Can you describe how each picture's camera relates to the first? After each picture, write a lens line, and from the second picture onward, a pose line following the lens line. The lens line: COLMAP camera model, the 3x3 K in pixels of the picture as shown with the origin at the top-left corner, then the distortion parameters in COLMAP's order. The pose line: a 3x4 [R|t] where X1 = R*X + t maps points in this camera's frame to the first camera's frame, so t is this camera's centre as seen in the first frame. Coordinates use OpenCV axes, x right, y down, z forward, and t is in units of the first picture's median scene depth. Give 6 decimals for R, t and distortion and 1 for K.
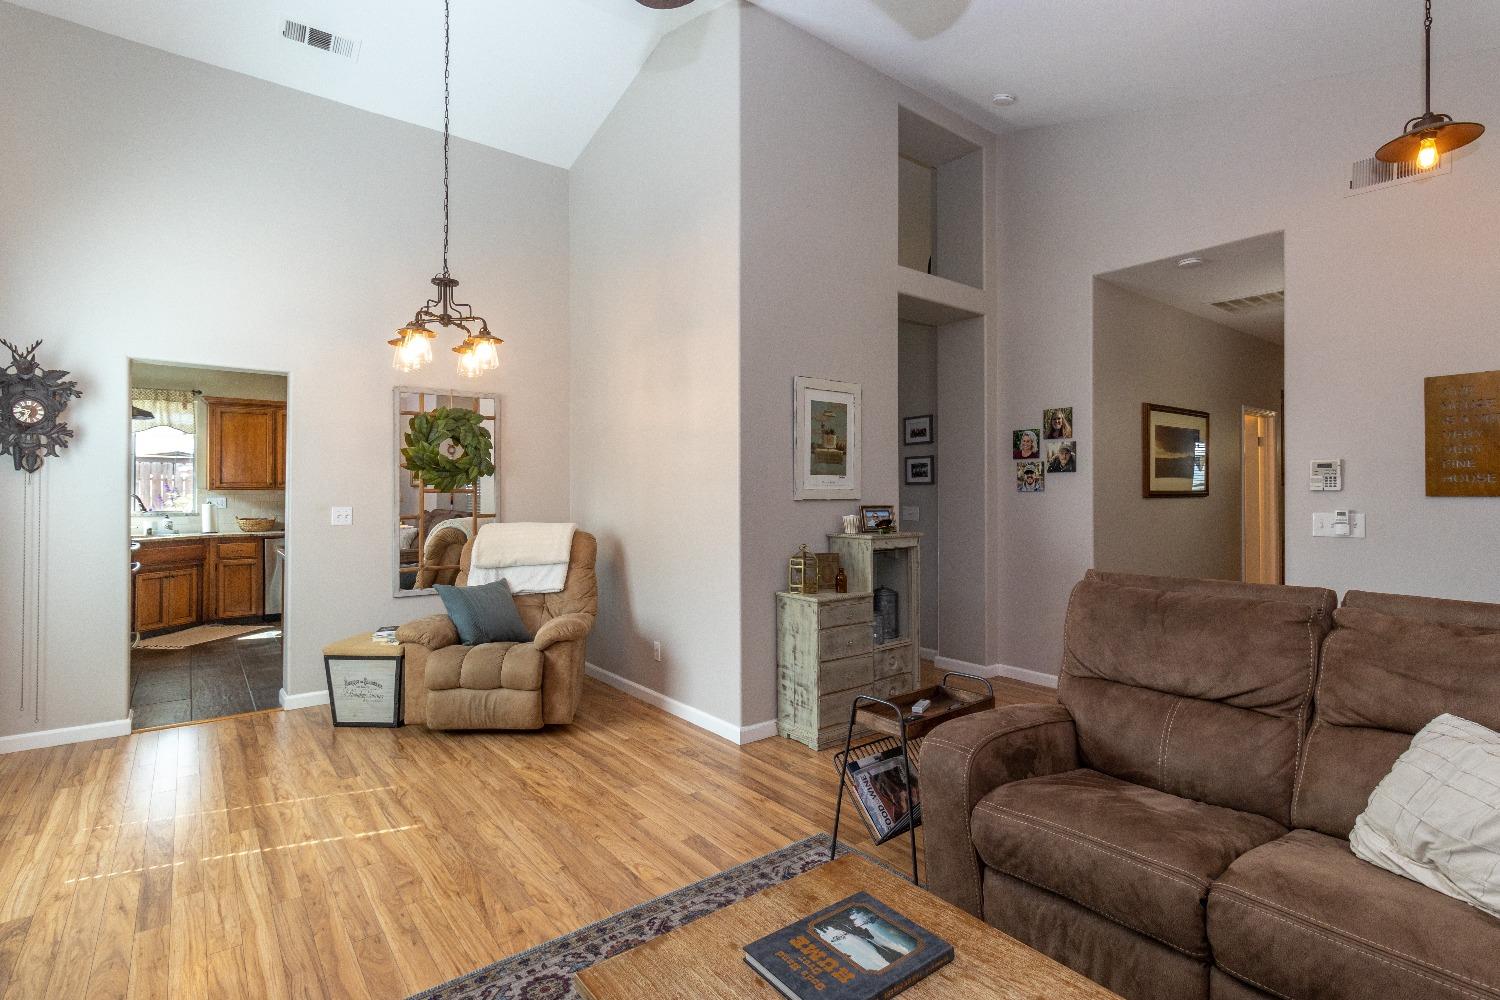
lens RADIAL K [[704.2, 0, 740.6], [0, 704.2, 492.9], [0, 0, 1]] dist [0.003968, -0.001191]
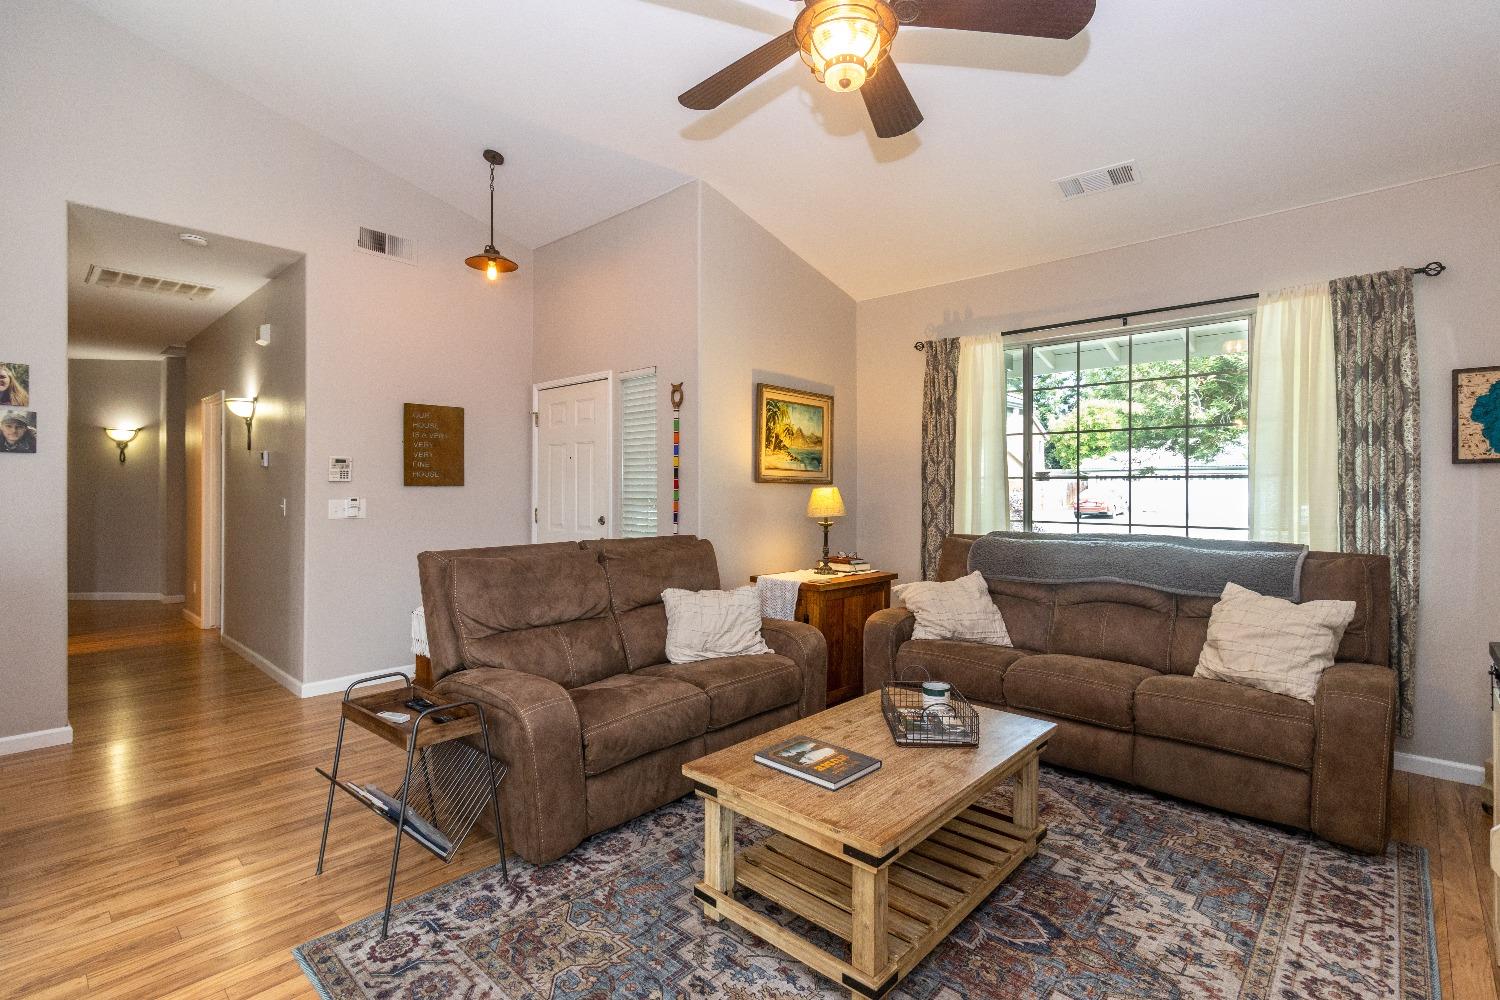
lens RADIAL K [[704.2, 0, 749.6], [0, 704.2, 488.4], [0, 0, 1]] dist [0.003968, -0.001191]
pose [[-0.153725, -0.003042, 0.988109, -0.551527], [-0.005682, 0.999981, 0.002195, 0.002608], [-0.988097, -0.005277, -0.153739, 0.532746]]
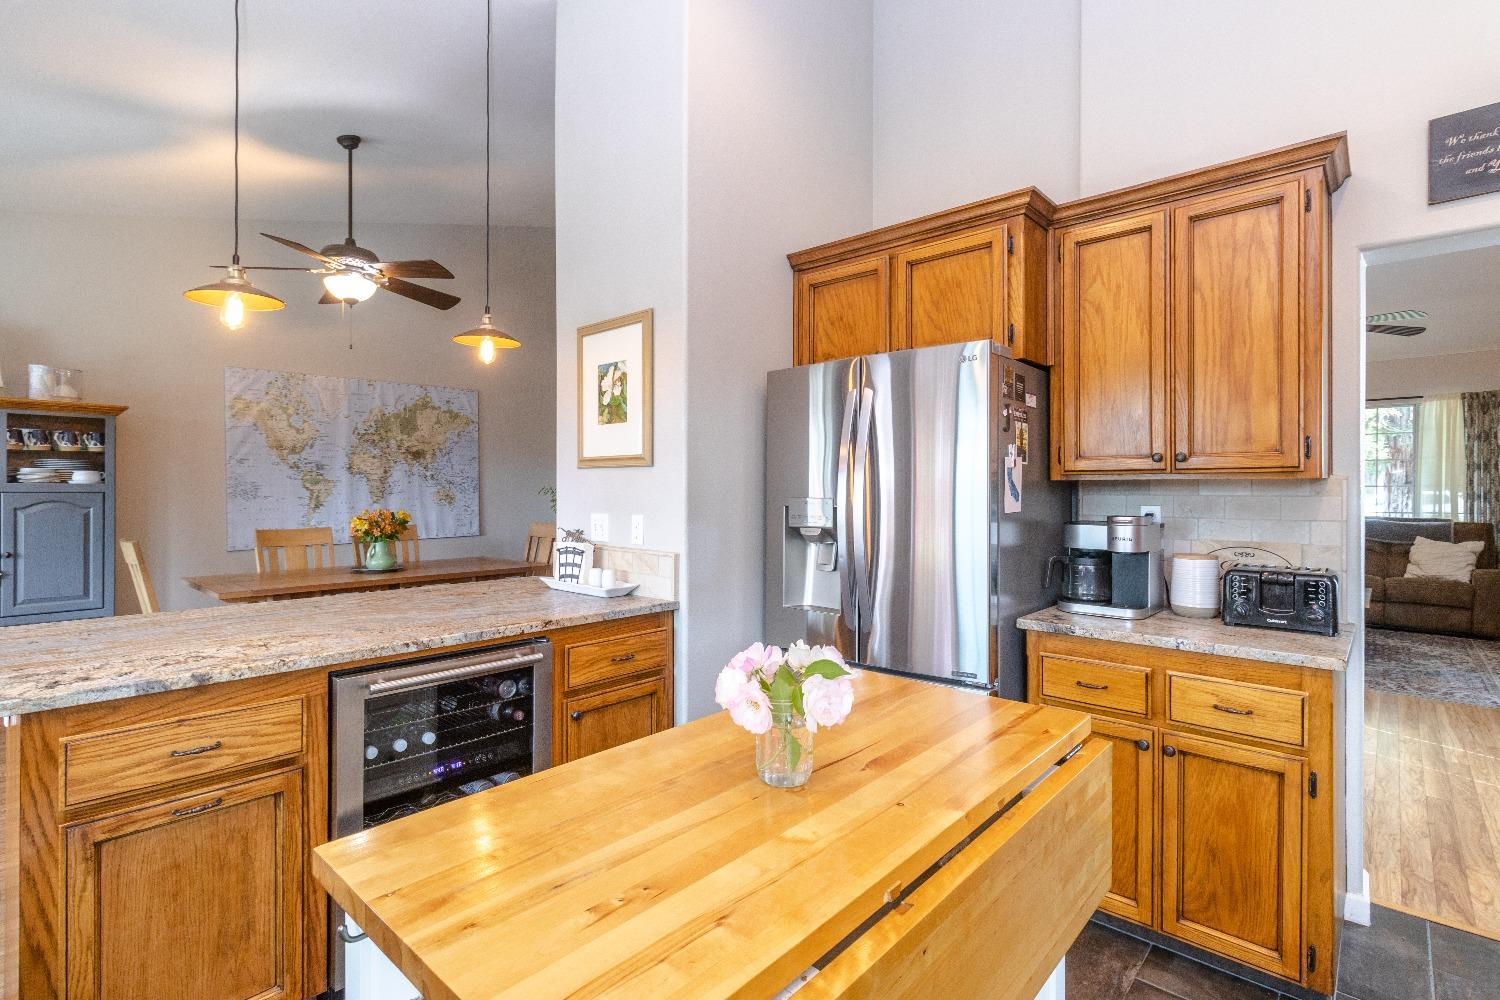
lens RADIAL K [[704.2, 0, 753.7], [0, 704.2, 492.5], [0, 0, 1]] dist [0.003968, -0.001191]
pose [[-0.171786, -0.006061, 0.985116, -1.373185], [-0.004089, 0.999977, 0.005439, -0.001325], [-0.985126, -0.003094, -0.171807, 1.958843]]
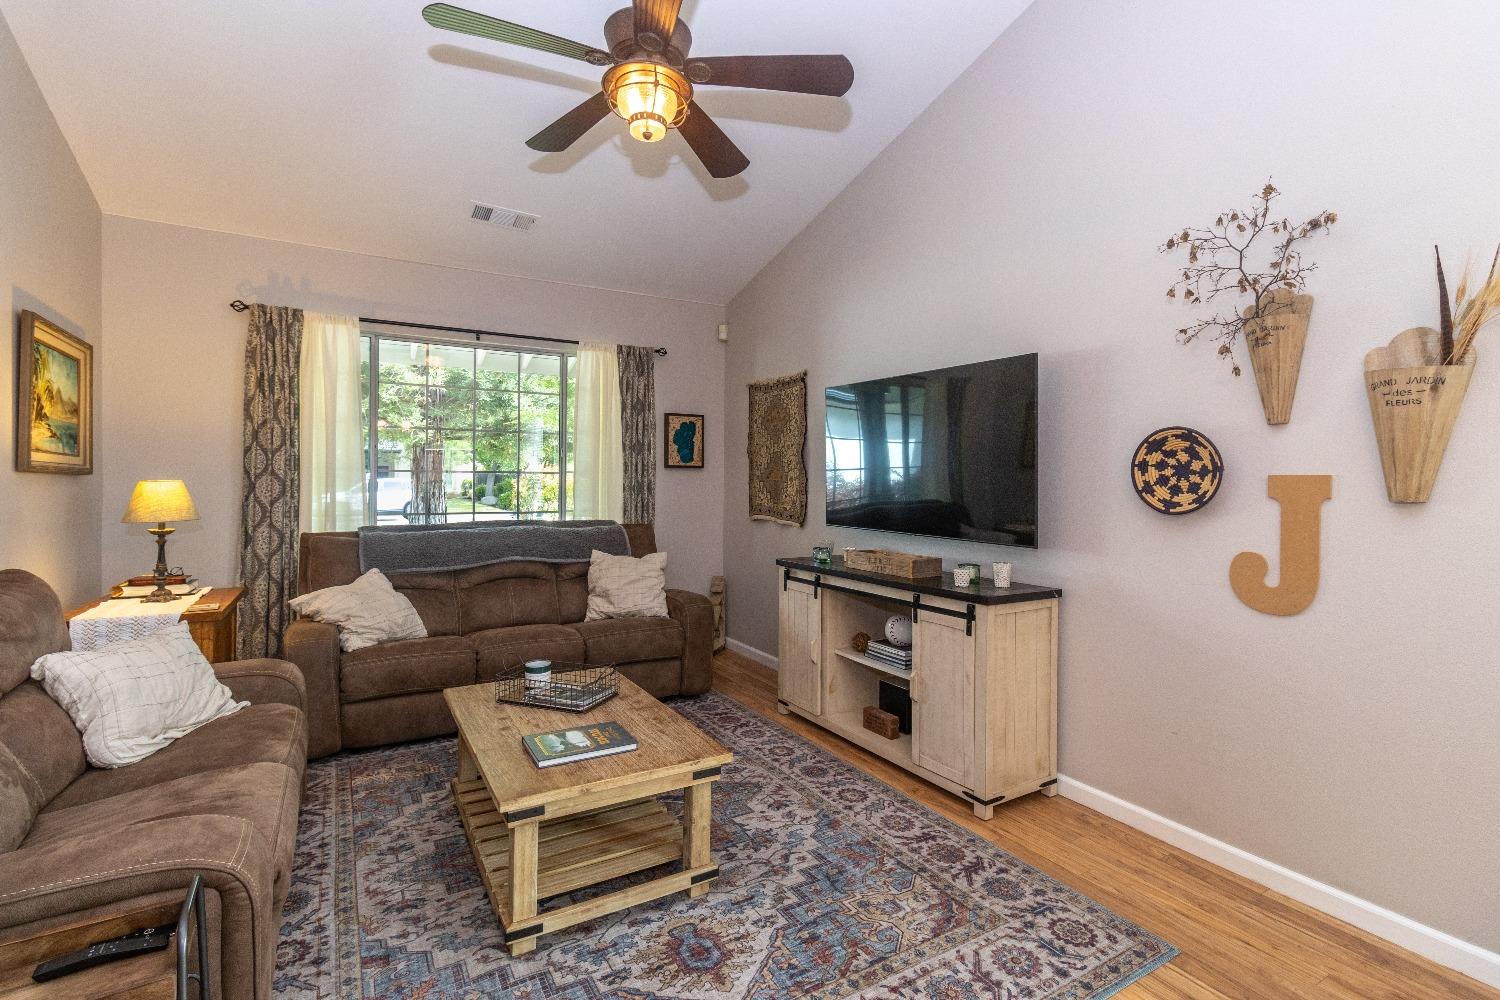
lens RADIAL K [[704.2, 0, 751.6], [0, 704.2, 484.4], [0, 0, 1]] dist [0.003968, -0.001191]
pose [[-0.990790, -0.007762, 0.135185, -0.190128], [-0.007659, 0.999970, 0.001283, 0.001061], [-0.135190, 0.000236, -0.990820, 1.009908]]
